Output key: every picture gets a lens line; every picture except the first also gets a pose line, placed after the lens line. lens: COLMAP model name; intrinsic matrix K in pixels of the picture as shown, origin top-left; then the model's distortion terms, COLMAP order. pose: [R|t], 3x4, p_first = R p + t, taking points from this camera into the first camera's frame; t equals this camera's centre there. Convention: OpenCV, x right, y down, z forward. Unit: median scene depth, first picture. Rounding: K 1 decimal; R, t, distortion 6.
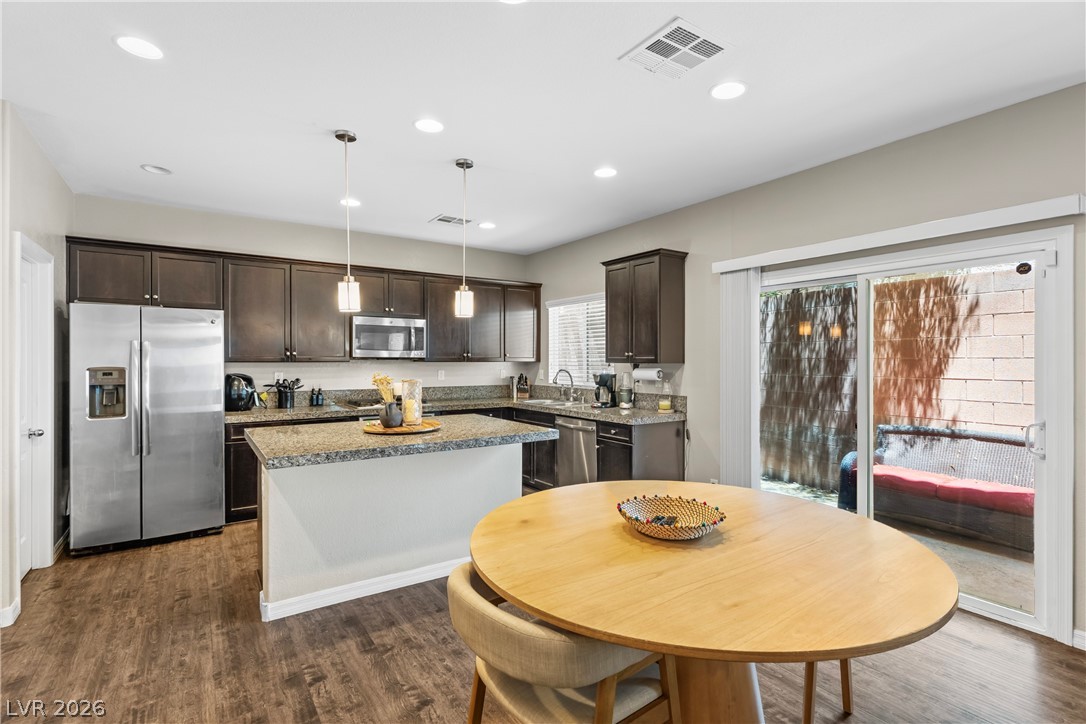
lens RADIAL K [[511.8, 0, 540.0], [0, 511.8, 359.2], [0, 0, 1]] dist [0.001744, 0.000411]
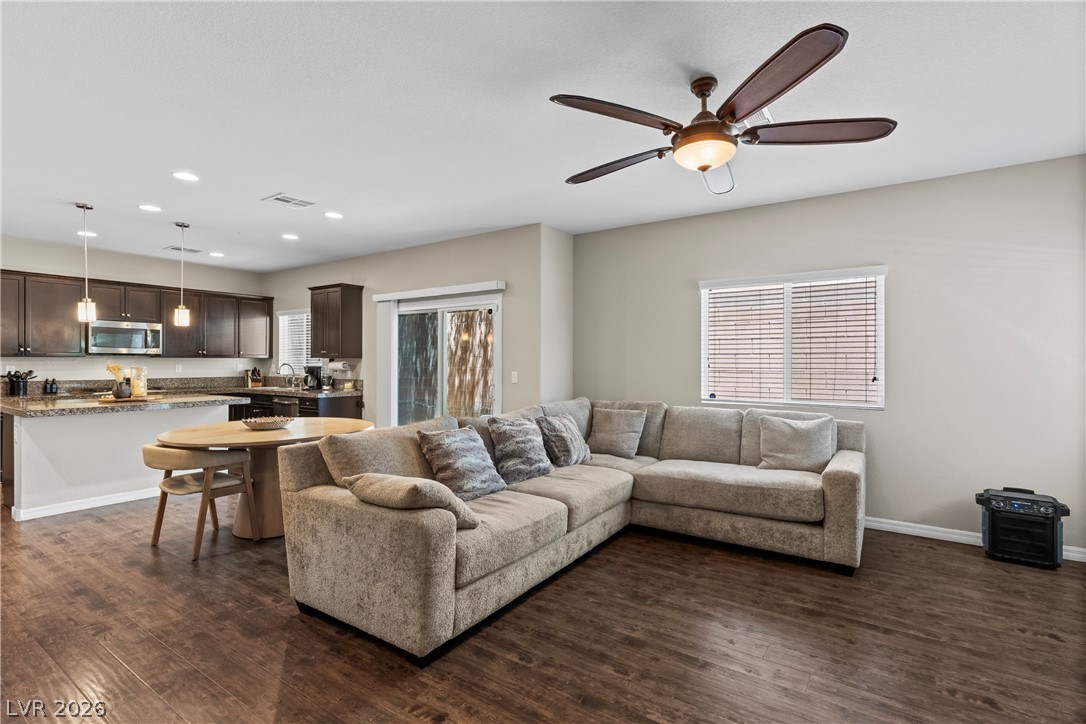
lens RADIAL K [[511.8, 0, 540.0], [0, 511.8, 359.2], [0, 0, 1]] dist [0.001744, 0.000411]
pose [[0.930547, 0.002448, 0.366165, 0.198658], [-0.001940, 0.999997, -0.001756, 0.011434], [-0.366168, 0.000923, 0.930548, -0.561164]]
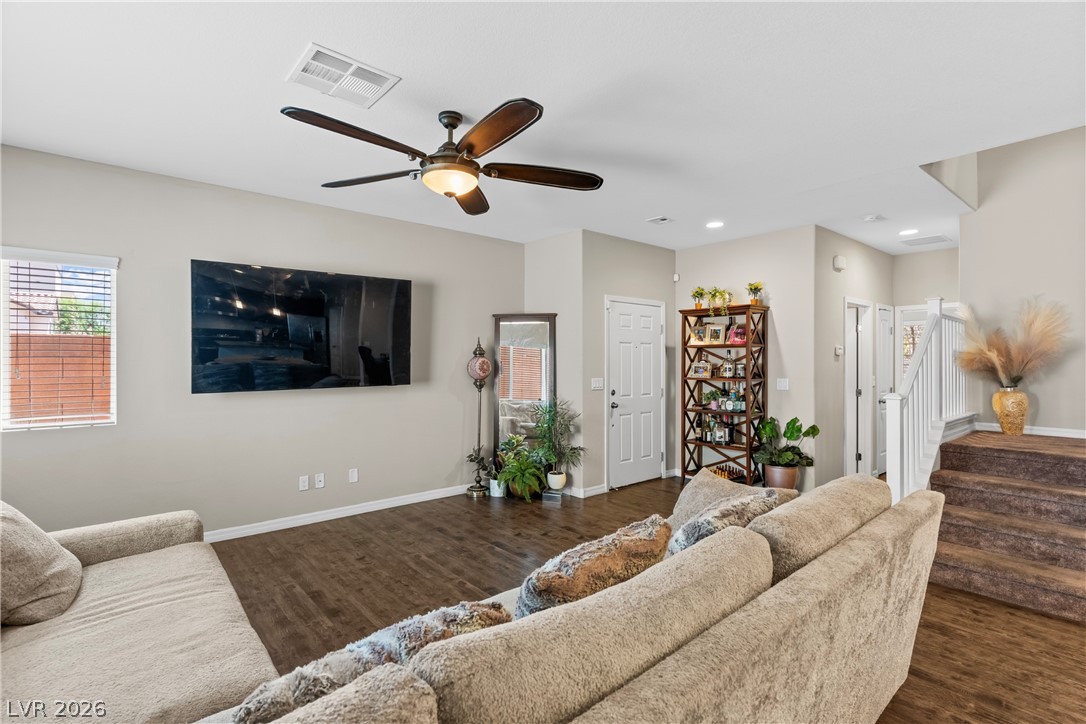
lens RADIAL K [[518.4, 0, 539.2], [0, 518.4, 357.3], [0, 0, 1]] dist [0.000311, 0.000013]
pose [[-0.993205, -0.003836, -0.116315, 0.511725], [-0.003343, 0.999985, -0.004436, -0.001450], [0.116330, -0.004017, -0.993202, 0.440681]]
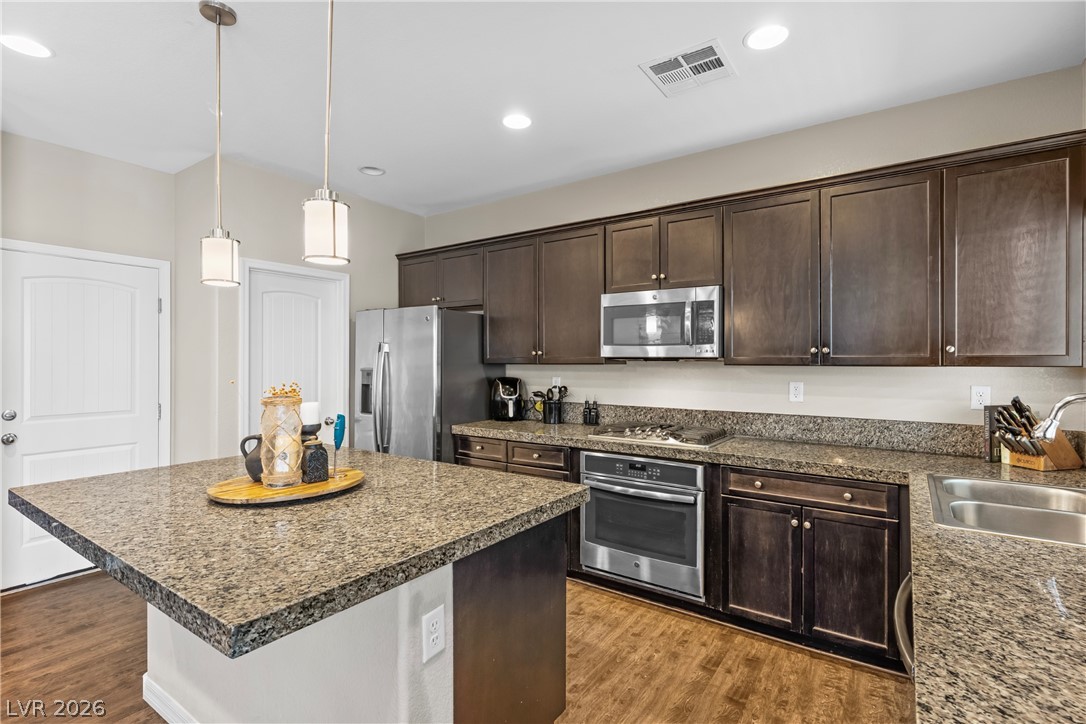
lens RADIAL K [[518.4, 0, 539.2], [0, 518.4, 357.3], [0, 0, 1]] dist [0.000311, 0.000013]
pose [[0.358127, -0.003536, -0.933666, 0.231661], [0.000439, 0.999993, -0.003618, -0.001530], [0.933673, 0.000886, 0.358126, 0.704110]]
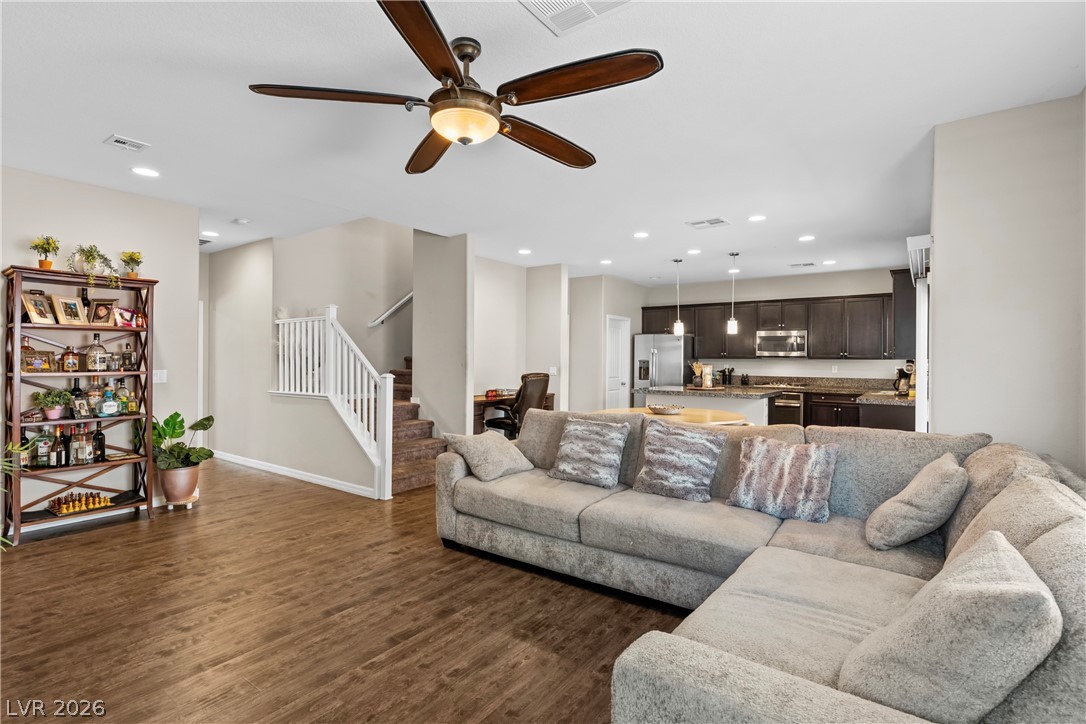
lens RADIAL K [[520.5, 0, 547.9], [0, 520.5, 357.5], [0, 0, 1]] dist [0.012136, 0.000602]
pose [[0.349823, -0.001418, -0.936815, 1.010892], [-0.006675, 0.999970, -0.004006, 0.012732], [0.936792, 0.007655, 0.349803, -0.234289]]
